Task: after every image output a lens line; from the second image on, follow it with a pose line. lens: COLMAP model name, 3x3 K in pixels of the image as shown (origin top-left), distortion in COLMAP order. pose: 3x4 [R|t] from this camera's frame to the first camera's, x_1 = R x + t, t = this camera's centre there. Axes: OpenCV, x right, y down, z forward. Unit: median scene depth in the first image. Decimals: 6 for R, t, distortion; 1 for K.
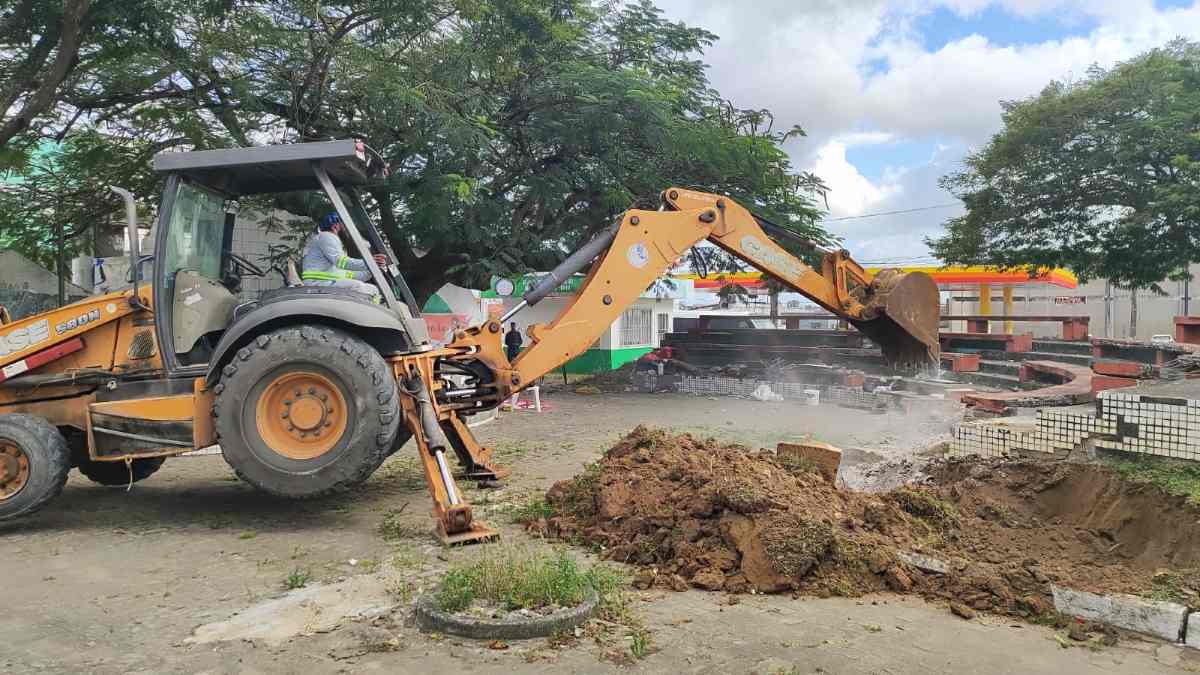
lens RADIAL K [[832.7, 0, 604.0], [0, 832.7, 335.5], [0, 0, 1]] dist [0.025100, -0.040015]
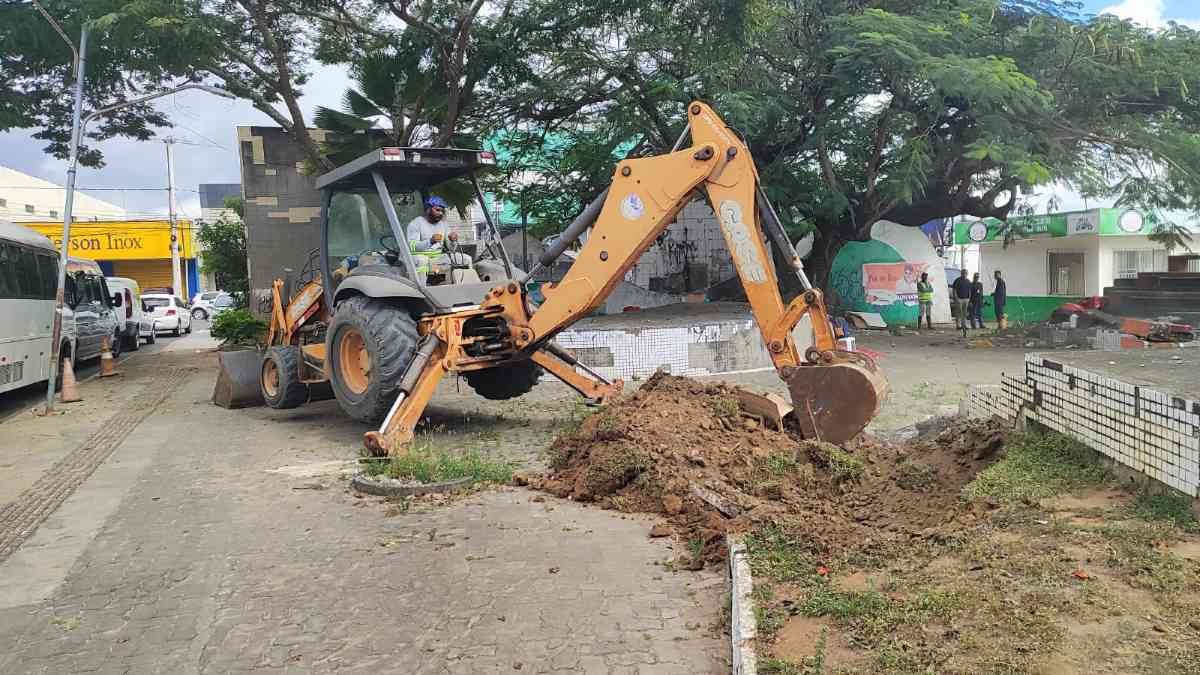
lens RADIAL K [[832.7, 0, 604.0], [0, 832.7, 335.5], [0, 0, 1]] dist [0.025100, -0.040015]
pose [[0.705678, -0.006091, -0.708506, 0.714961], [0.045458, 0.998292, 0.036694, 0.016476], [0.707073, -0.058102, 0.704750, 0.286525]]
